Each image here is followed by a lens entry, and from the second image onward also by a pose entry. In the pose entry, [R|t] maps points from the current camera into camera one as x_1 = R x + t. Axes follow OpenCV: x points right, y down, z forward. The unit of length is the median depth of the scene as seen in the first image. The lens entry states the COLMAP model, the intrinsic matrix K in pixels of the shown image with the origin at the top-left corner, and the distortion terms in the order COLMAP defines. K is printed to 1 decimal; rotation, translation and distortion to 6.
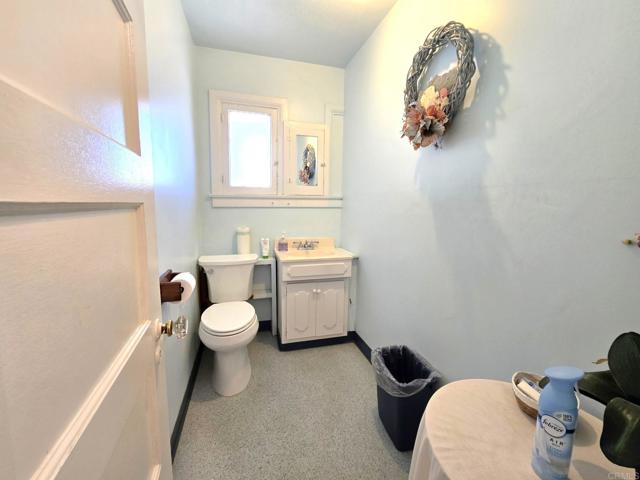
lens RADIAL K [[262.3, 0, 317.4], [0, 262.3, 231.2], [0, 0, 1]] dist [-0.007630, 0.000133]
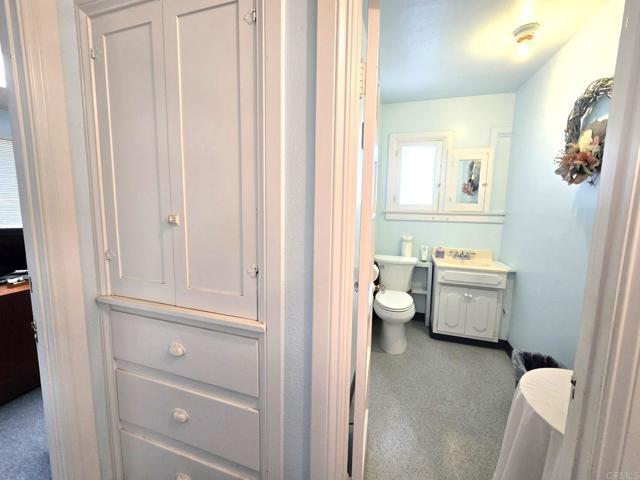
lens RADIAL K [[262.3, 0, 317.4], [0, 262.3, 231.2], [0, 0, 1]] dist [-0.007630, 0.000133]
pose [[0.833518, 0.063941, -0.548780, 0.055331], [-0.064197, 0.997761, 0.018748, -0.034903], [0.548750, 0.019603, 0.835757, -0.329385]]
